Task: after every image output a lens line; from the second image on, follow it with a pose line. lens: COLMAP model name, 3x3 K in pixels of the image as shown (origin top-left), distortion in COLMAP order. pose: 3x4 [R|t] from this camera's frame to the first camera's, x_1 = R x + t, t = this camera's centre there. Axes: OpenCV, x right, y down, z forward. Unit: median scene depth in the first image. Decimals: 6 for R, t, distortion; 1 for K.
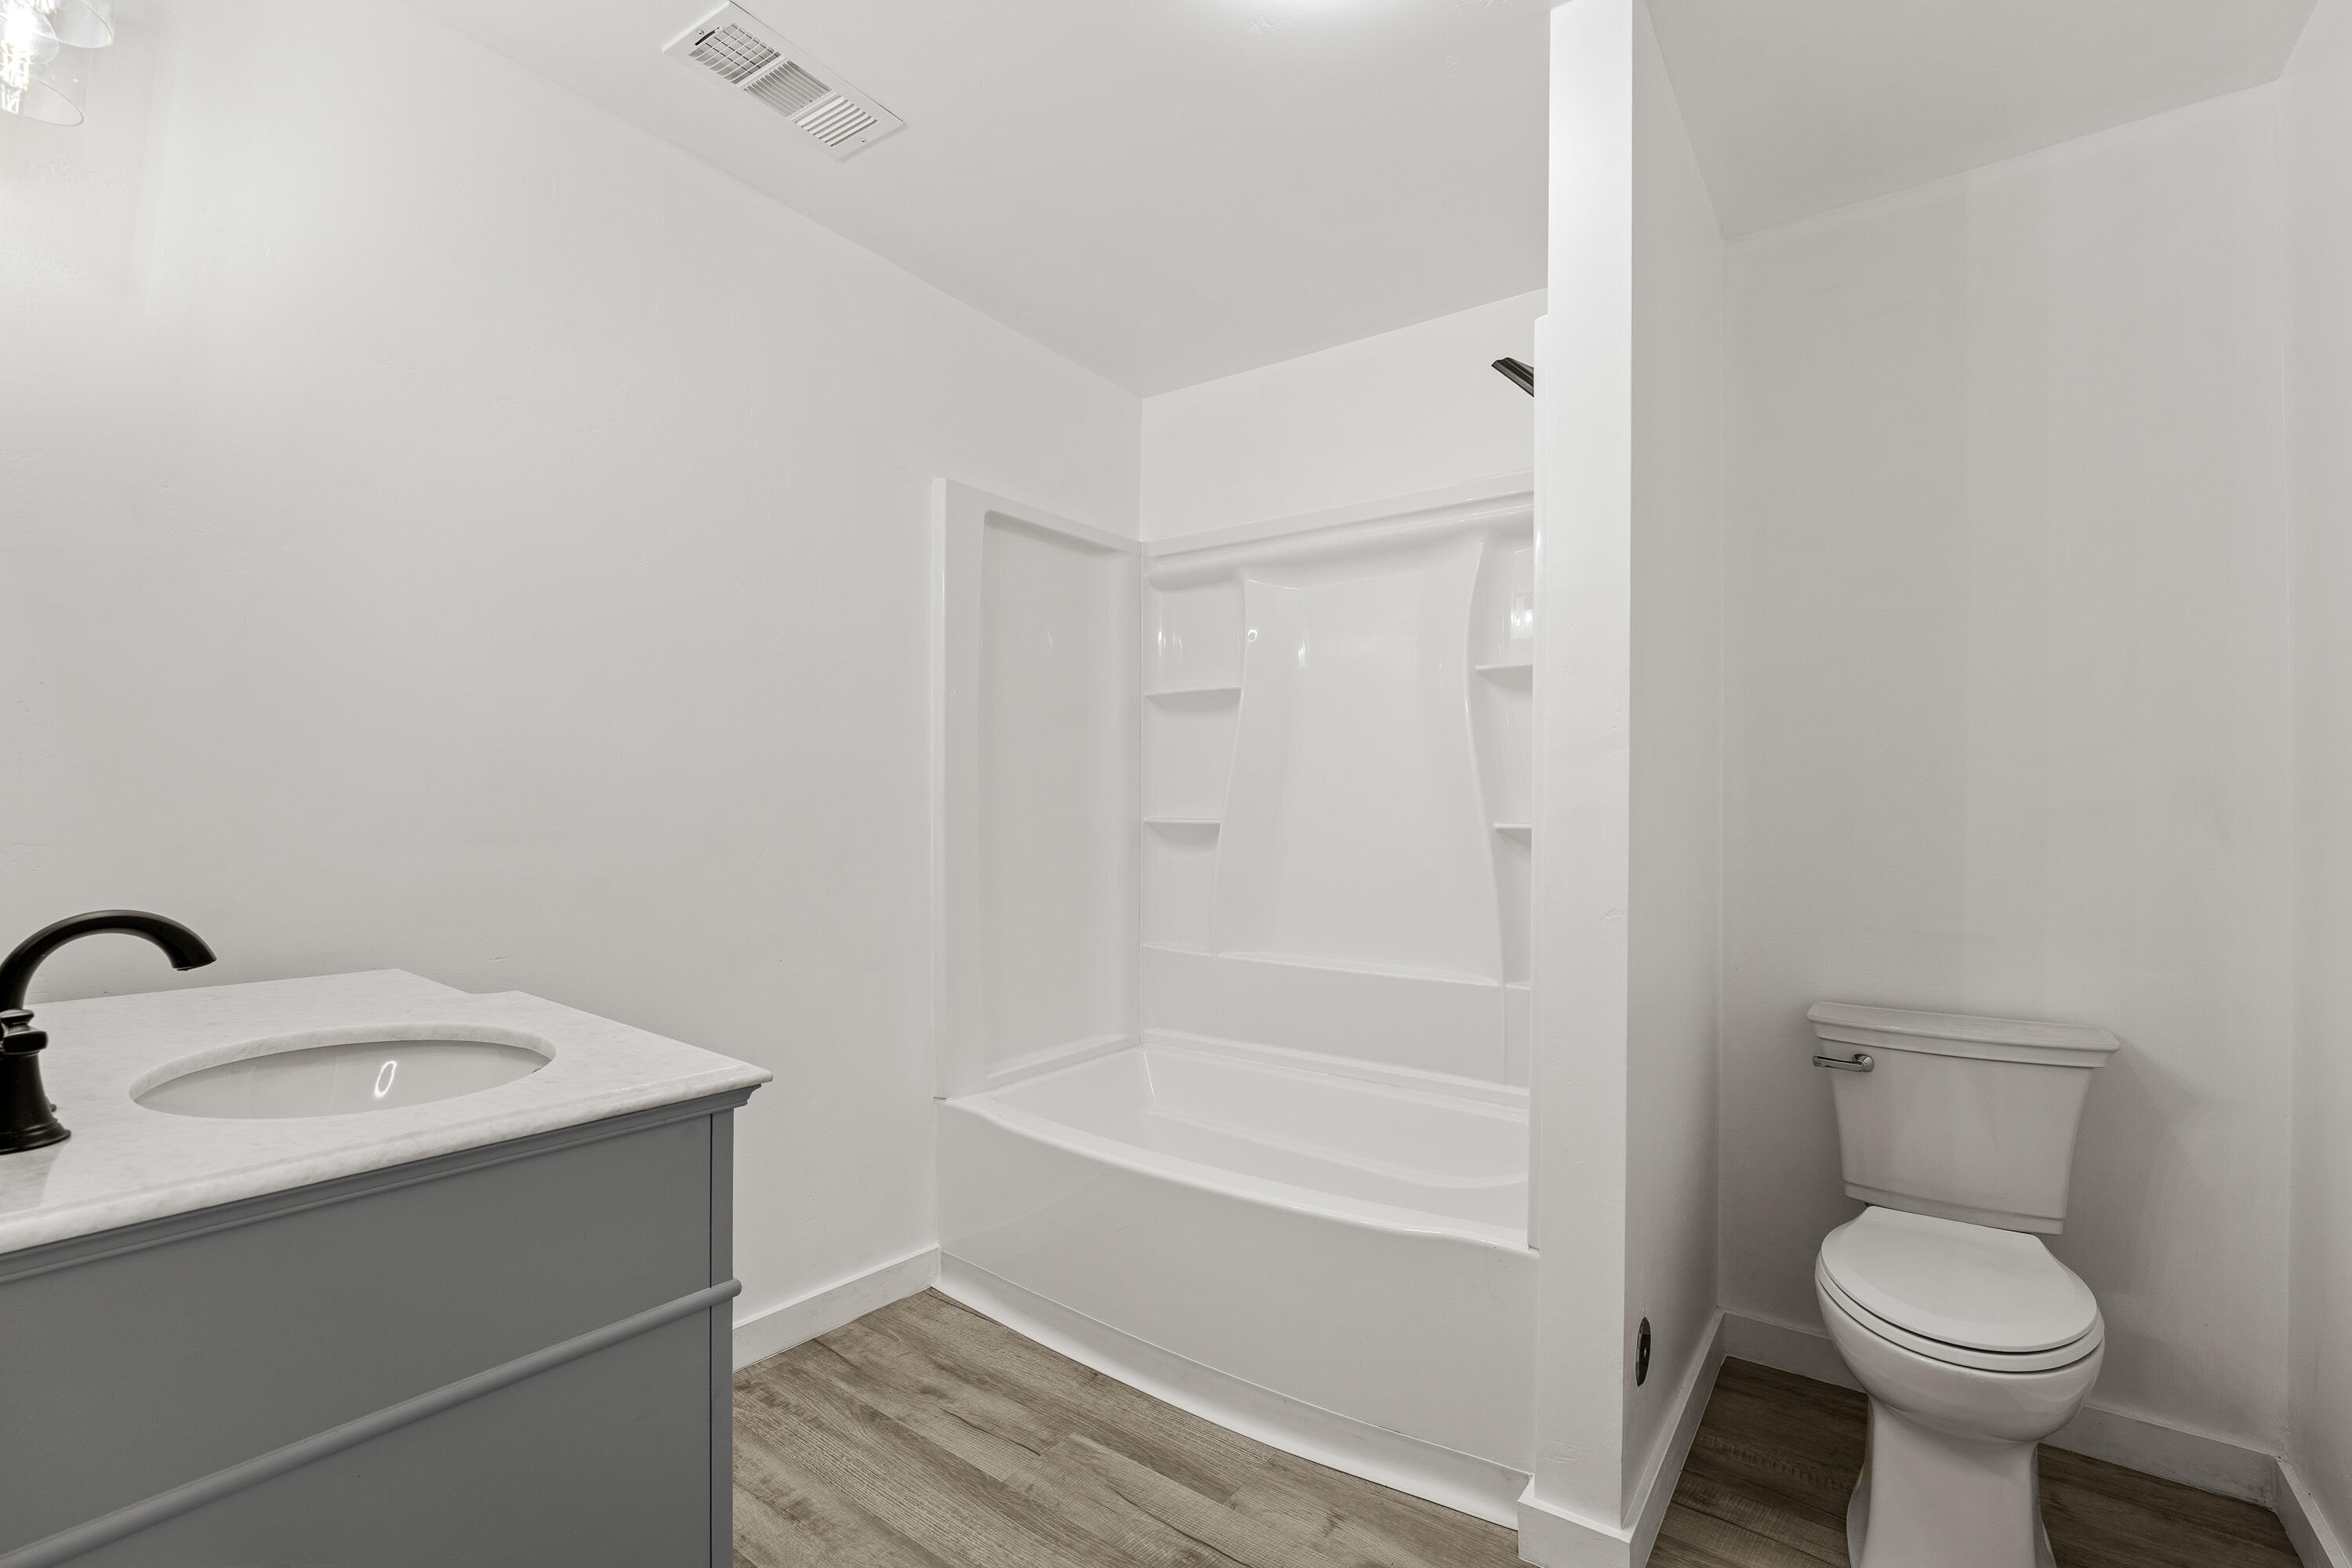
lens RADIAL K [[998.9, 0, 1175.3], [0, 998.9, 797.1], [0, 0, 1]] dist [-0.012310, -0.000414]
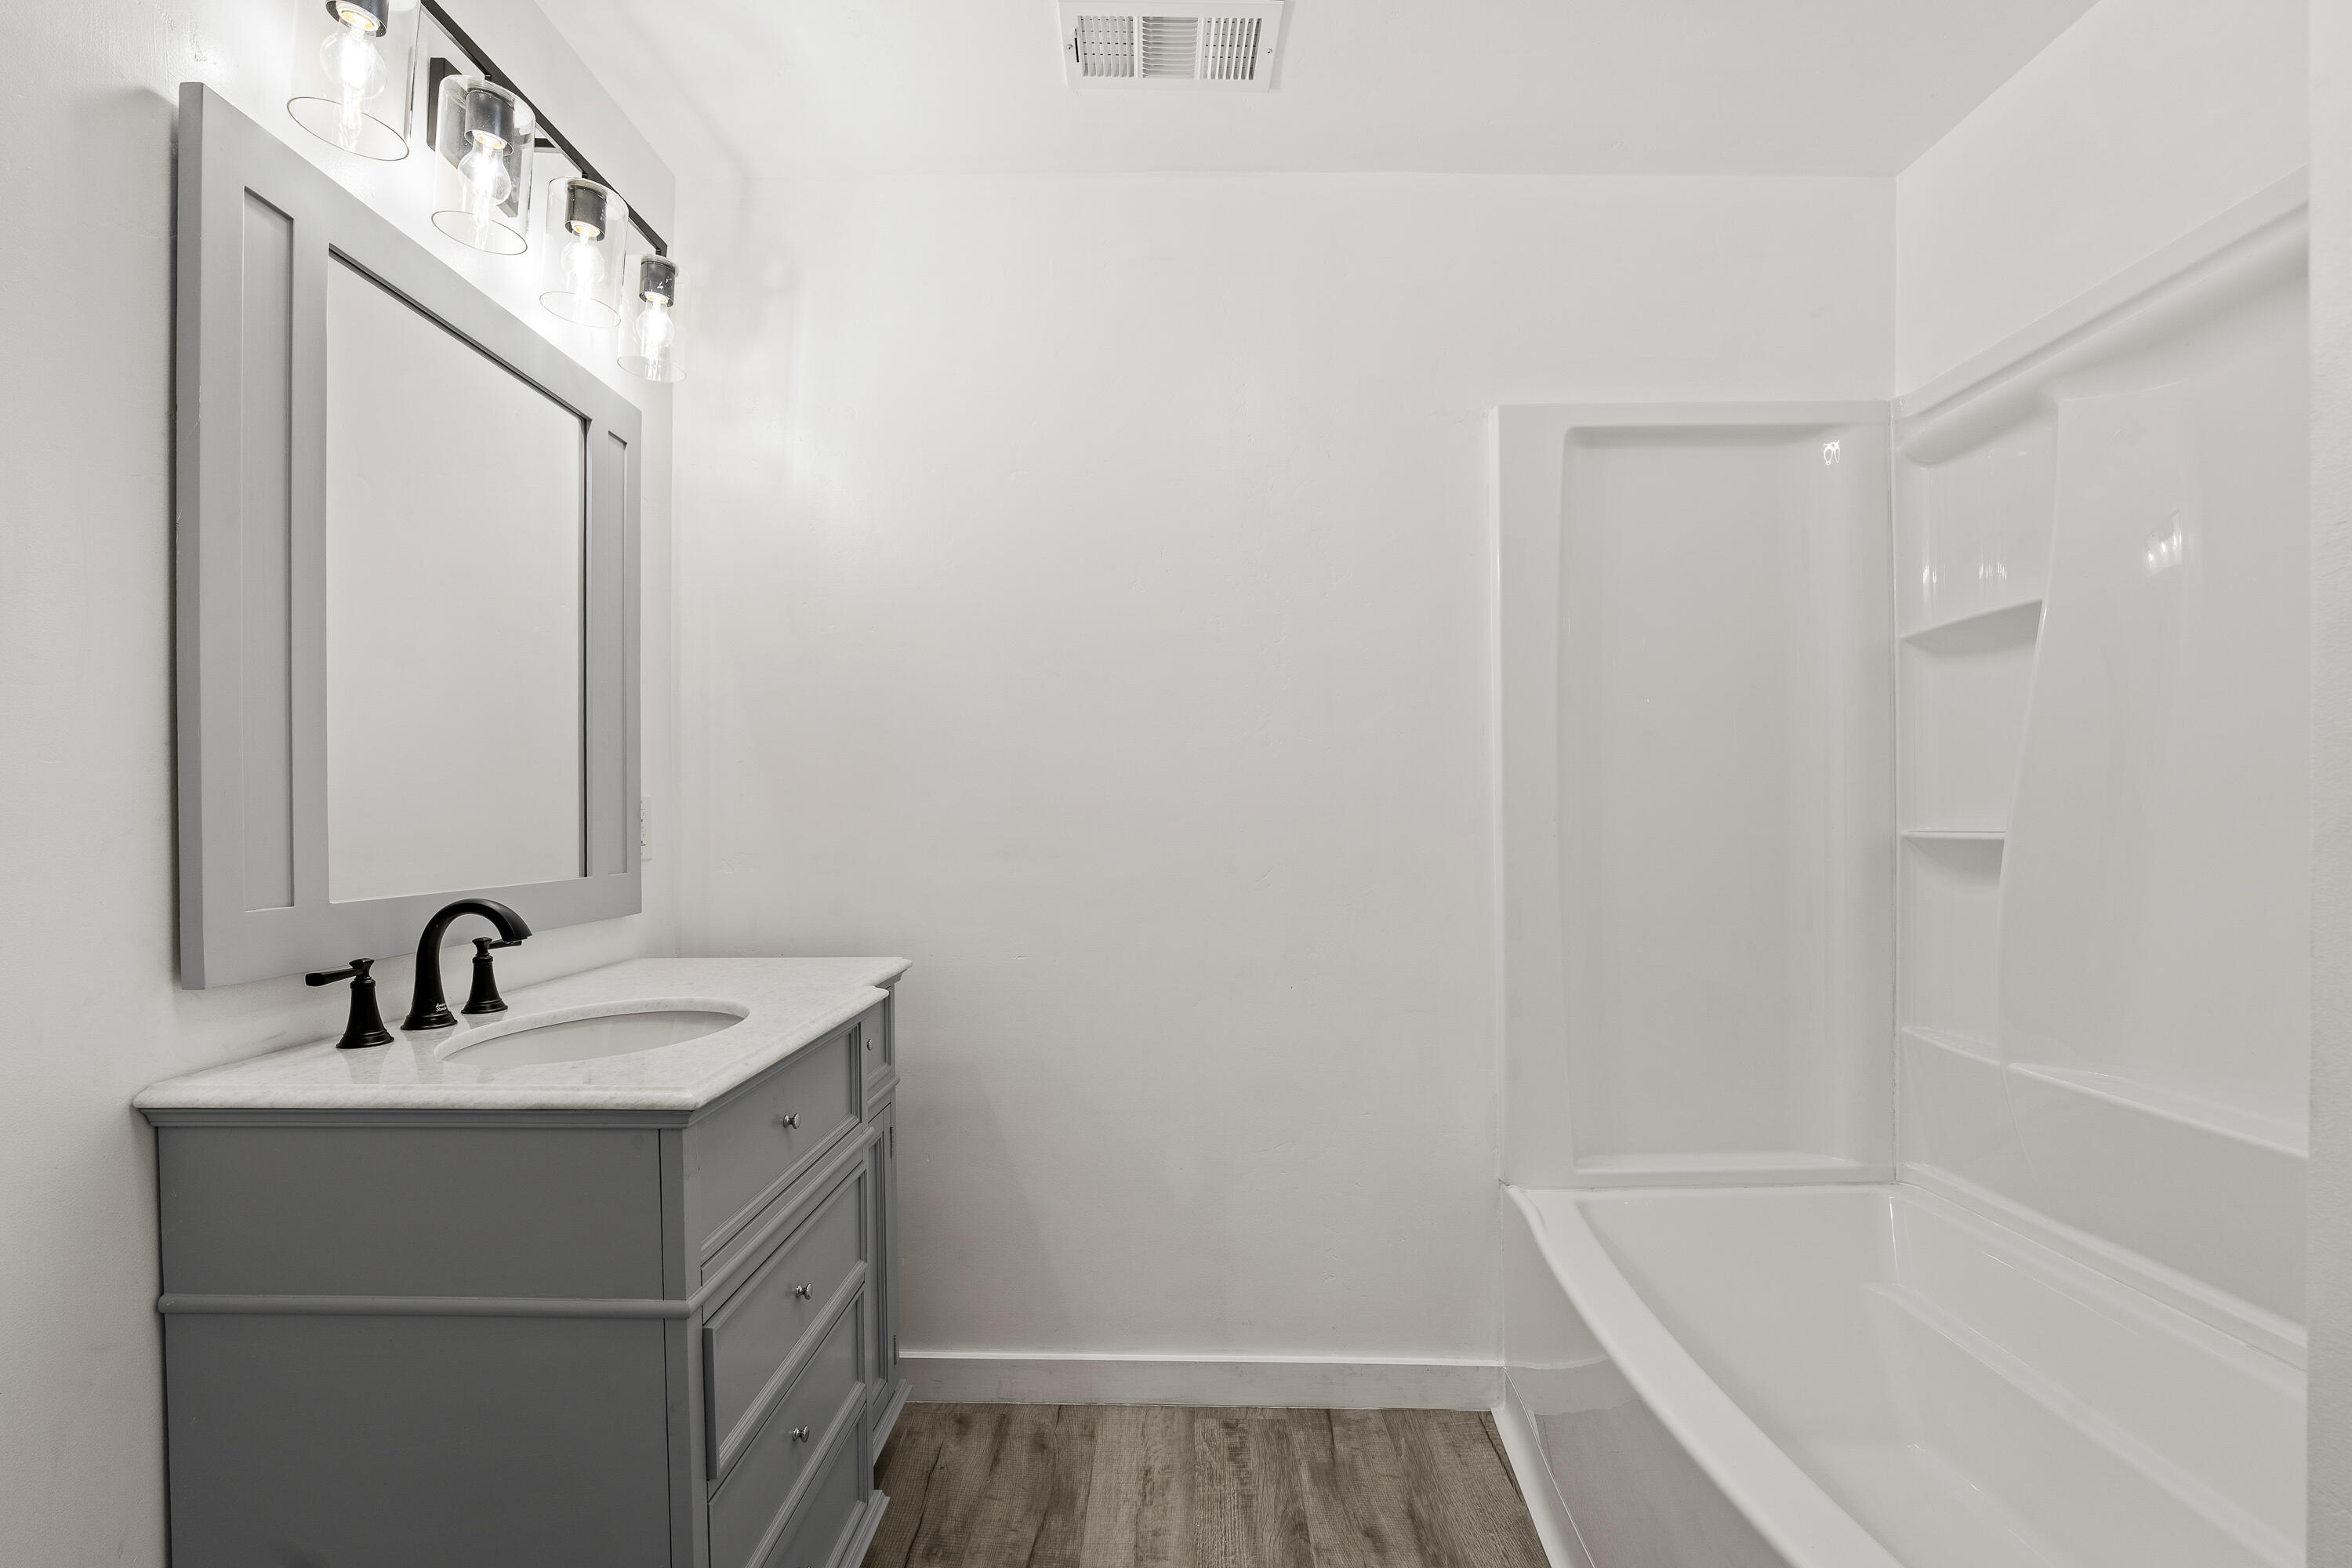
lens RADIAL K [[998.9, 0, 1180.1], [0, 998.9, 829.6], [0, 0, 1]] dist [-0.012310, -0.000414]
pose [[0.598662, -0.011358, -0.800921, 0.275187], [0.023183, 0.999726, 0.003151, 0.010895], [0.800666, -0.020454, 0.598761, 0.346326]]
